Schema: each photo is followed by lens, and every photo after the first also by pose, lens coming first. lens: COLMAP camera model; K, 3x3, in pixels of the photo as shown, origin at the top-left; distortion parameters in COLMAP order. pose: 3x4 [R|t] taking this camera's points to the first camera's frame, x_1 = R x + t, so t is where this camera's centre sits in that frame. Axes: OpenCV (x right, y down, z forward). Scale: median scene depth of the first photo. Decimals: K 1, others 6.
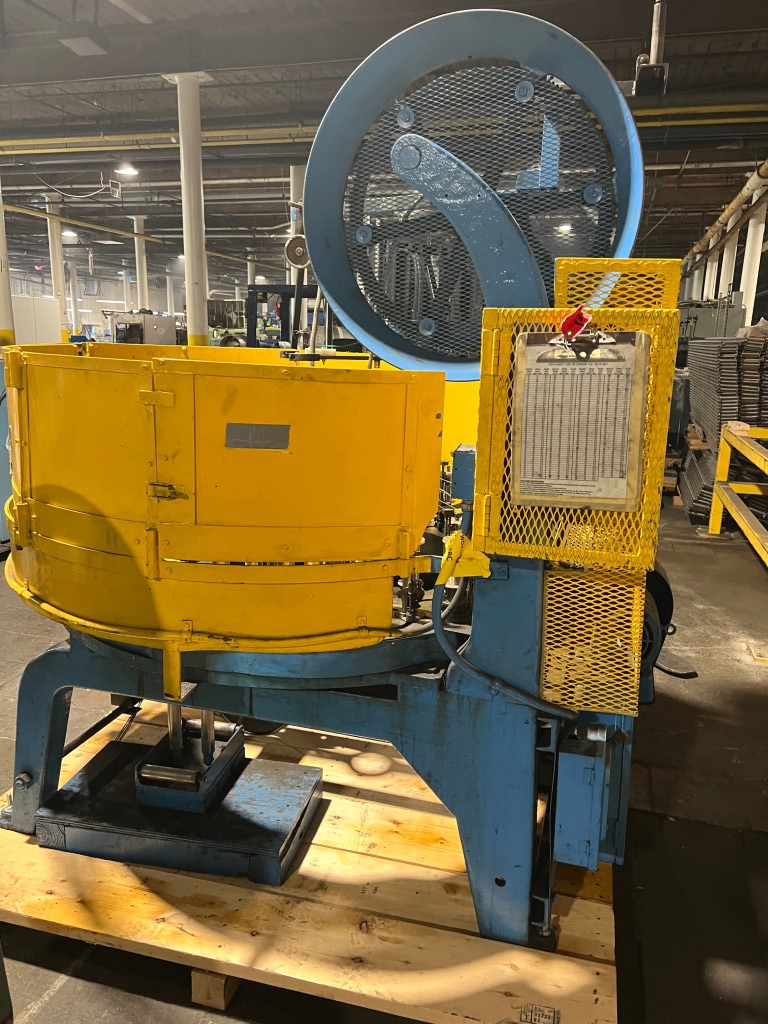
lens RADIAL K [[772.9, 0, 384.0], [0, 772.9, 512.0], [0, 0, 1]] dist [0.040123, -0.048066]
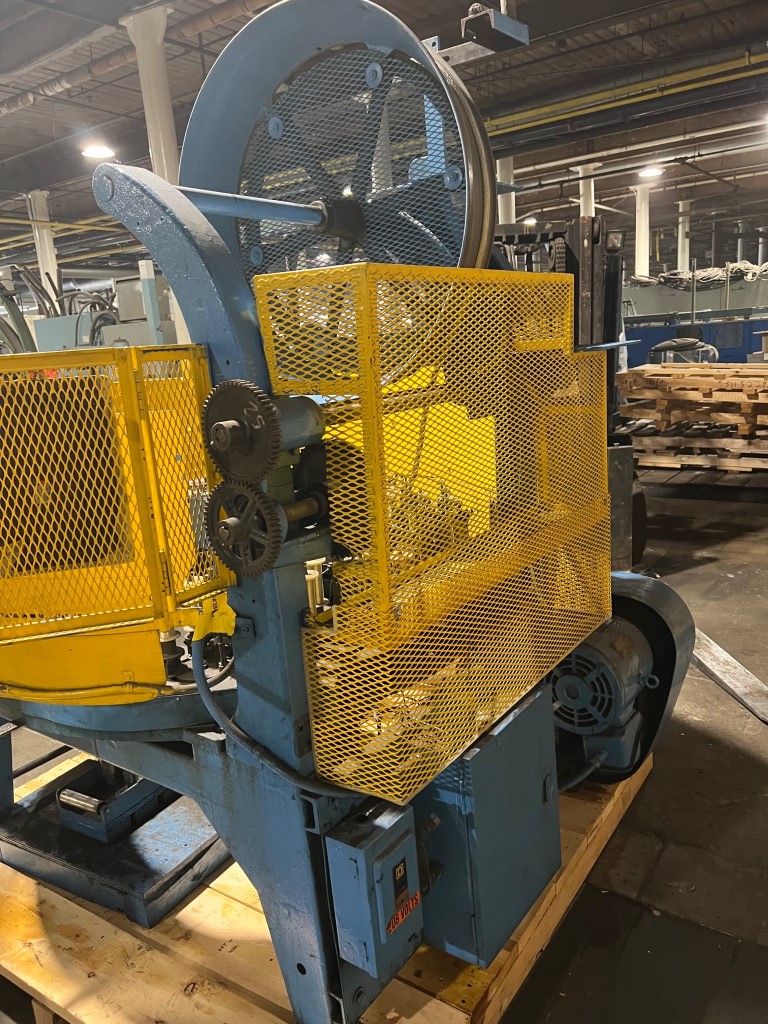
lens RADIAL K [[772.9, 0, 384.0], [0, 772.9, 512.0], [0, 0, 1]] dist [0.040123, -0.048066]
pose [[0.939314, -0.020179, -0.342465, 0.532563], [0.022471, 0.999744, 0.002727, -0.050037], [0.342322, -0.010257, 0.939527, 0.184989]]
